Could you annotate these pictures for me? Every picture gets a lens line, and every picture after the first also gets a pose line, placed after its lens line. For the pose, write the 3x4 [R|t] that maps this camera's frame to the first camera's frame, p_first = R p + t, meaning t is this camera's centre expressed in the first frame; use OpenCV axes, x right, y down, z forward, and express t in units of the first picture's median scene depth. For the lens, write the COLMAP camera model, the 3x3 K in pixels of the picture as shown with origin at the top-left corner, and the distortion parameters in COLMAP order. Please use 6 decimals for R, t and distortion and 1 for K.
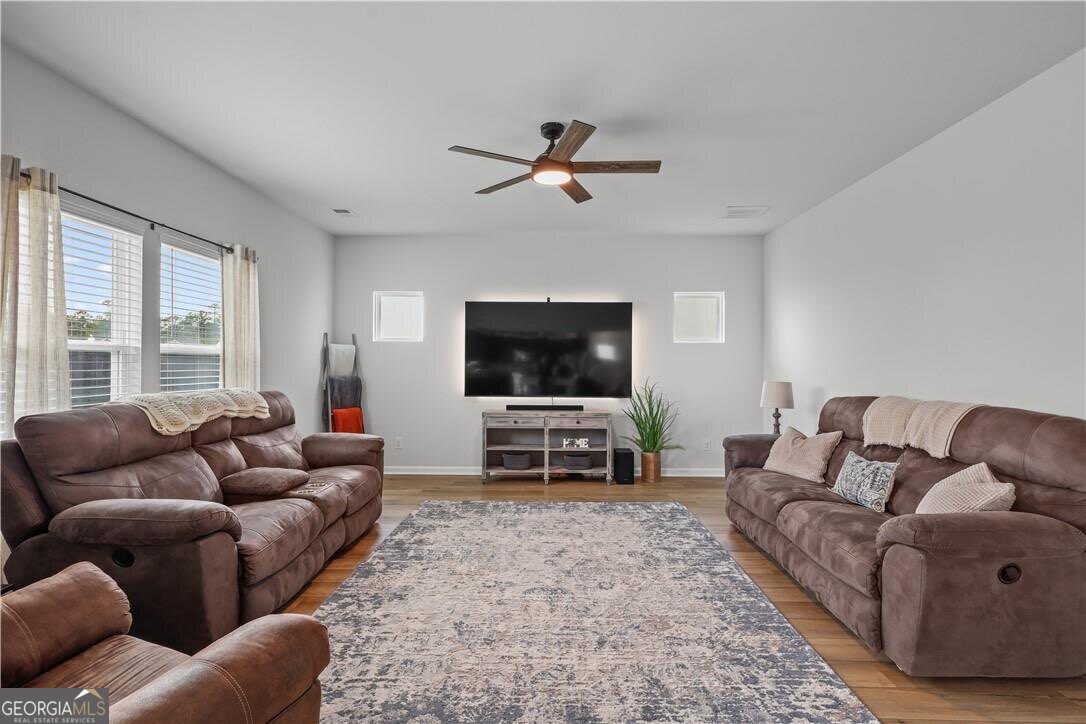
lens RADIAL K [[504.8, 0, 543.0], [0, 504.8, 362.0], [0, 0, 1]] dist [-0.001758, 0.000092]
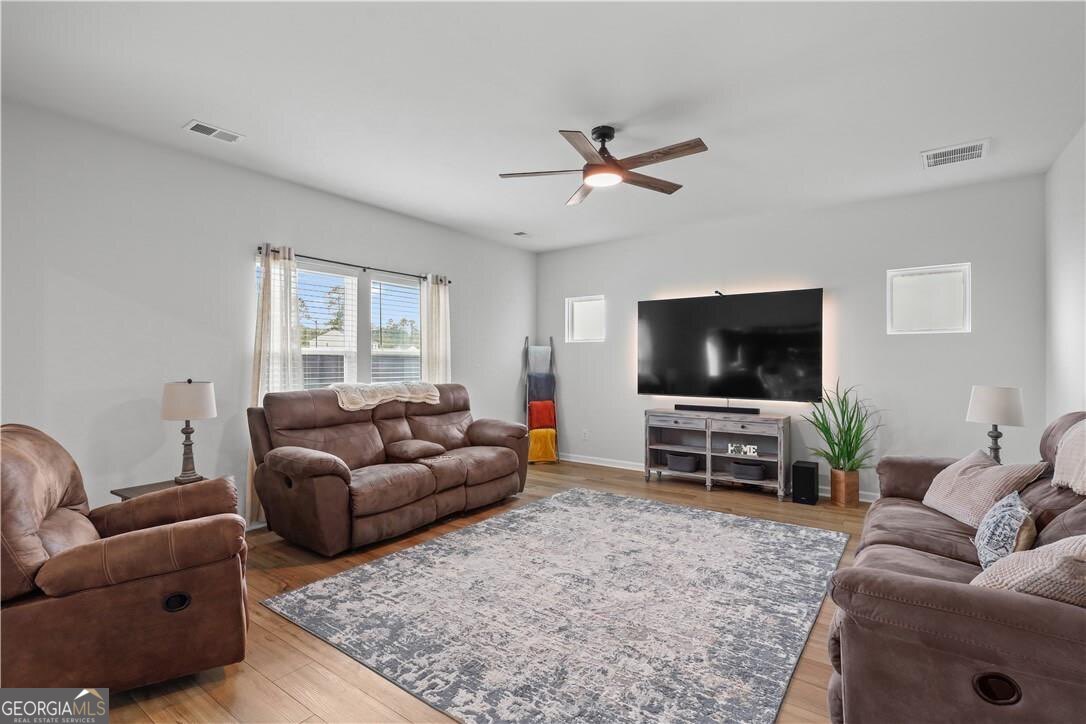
lens RADIAL K [[504.8, 0, 543.0], [0, 504.8, 362.0], [0, 0, 1]] dist [-0.001758, 0.000092]
pose [[0.819400, -0.003009, -0.573214, 0.405245], [0.004272, 0.999991, 0.000857, 0.001395], [0.573206, -0.003151, 0.819405, 0.073979]]
